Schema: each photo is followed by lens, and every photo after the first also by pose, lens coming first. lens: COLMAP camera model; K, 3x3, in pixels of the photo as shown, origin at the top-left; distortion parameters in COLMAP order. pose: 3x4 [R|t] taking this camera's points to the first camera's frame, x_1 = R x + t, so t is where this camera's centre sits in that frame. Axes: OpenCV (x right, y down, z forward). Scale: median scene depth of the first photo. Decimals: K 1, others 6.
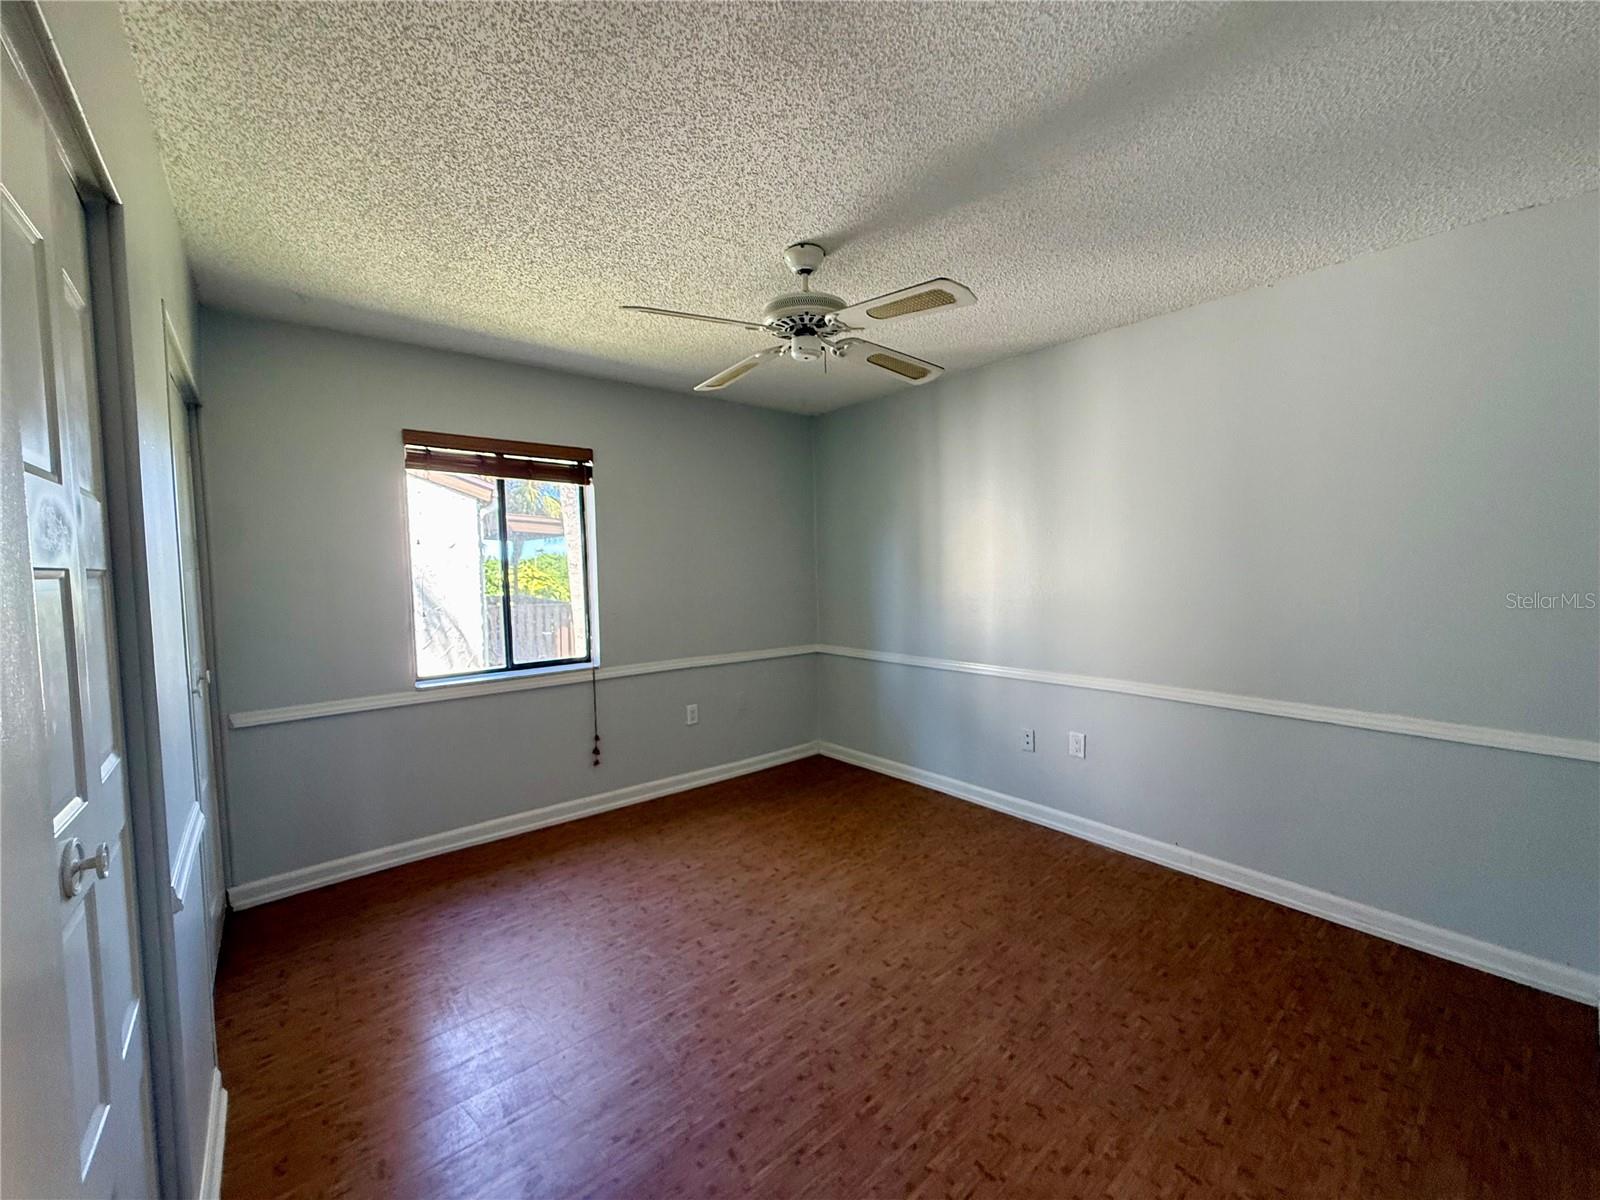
lens RADIAL K [[634.7, 0, 797.3], [0, 634.7, 598.8], [0, 0, 1]] dist [0.001219, -0.000151]
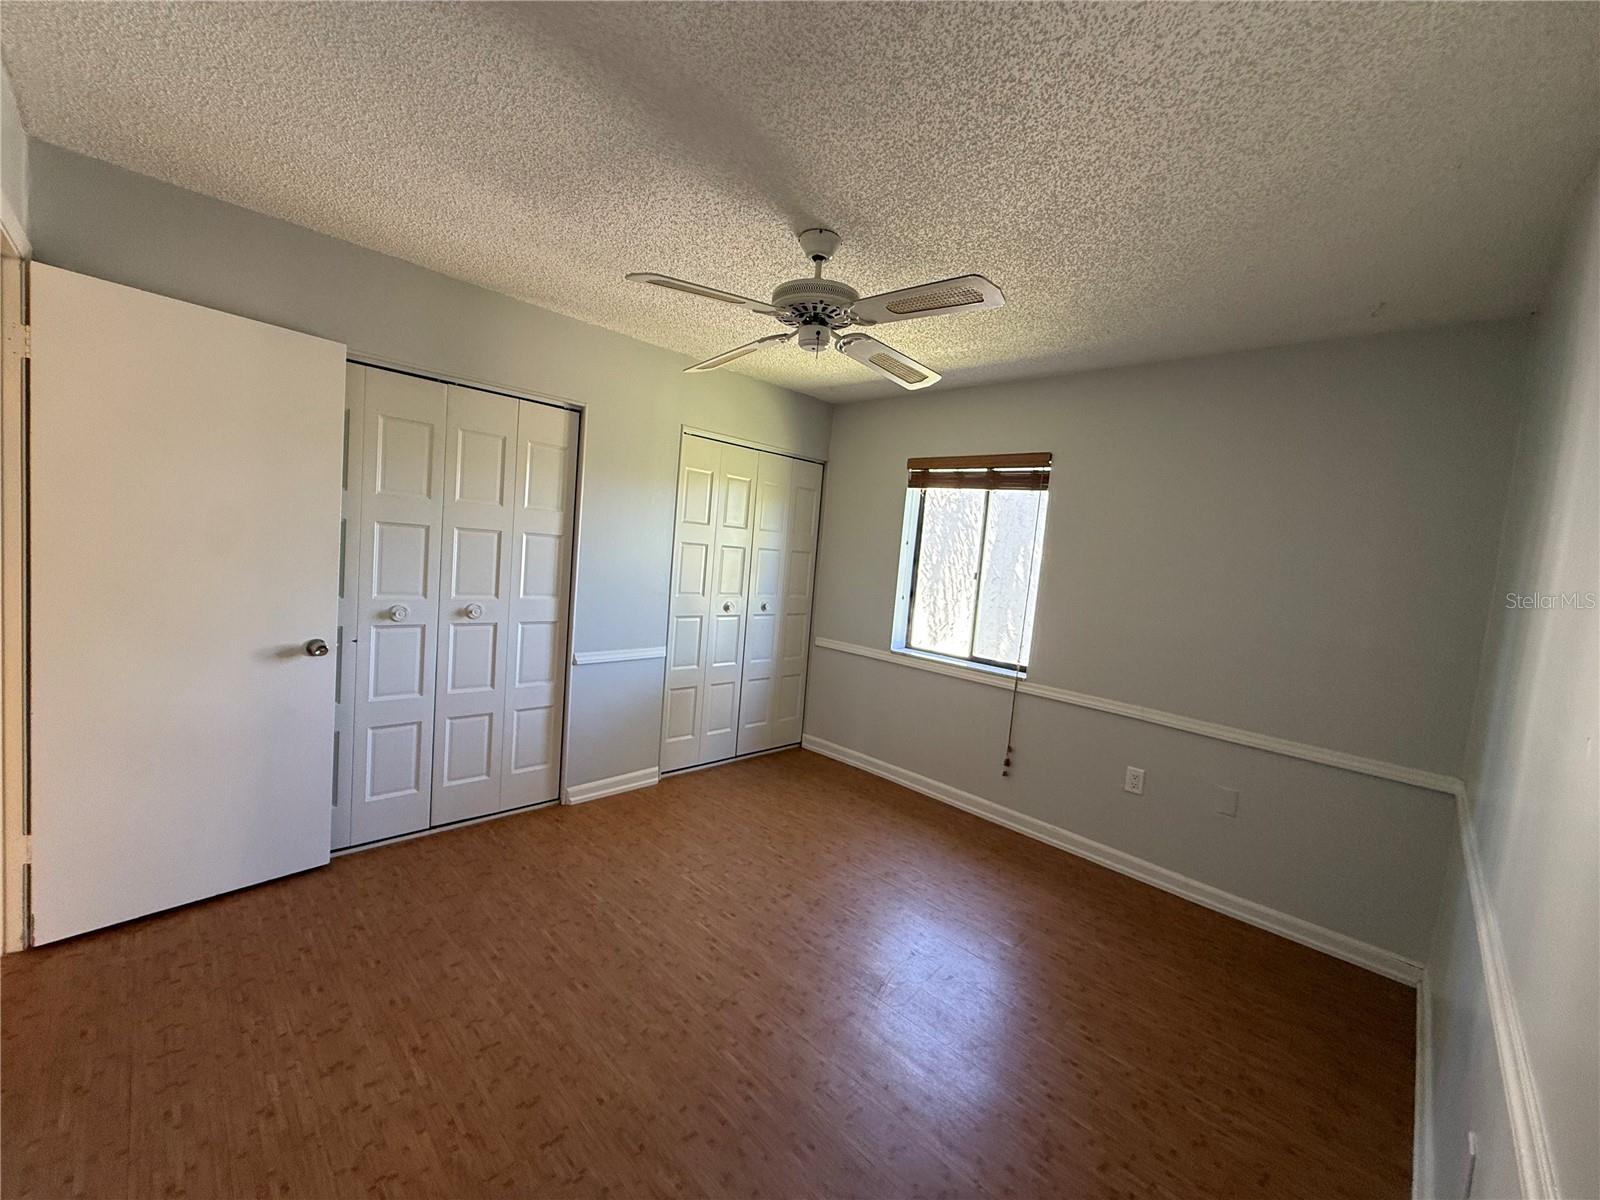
lens RADIAL K [[634.7, 0, 797.3], [0, 634.7, 598.8], [0, 0, 1]] dist [0.001219, -0.000151]
pose [[0.091999, 0.103685, -0.990346, 0.744832], [-0.138316, 0.986253, 0.090407, -0.065408], [0.986106, 0.128663, 0.105076, 0.685009]]
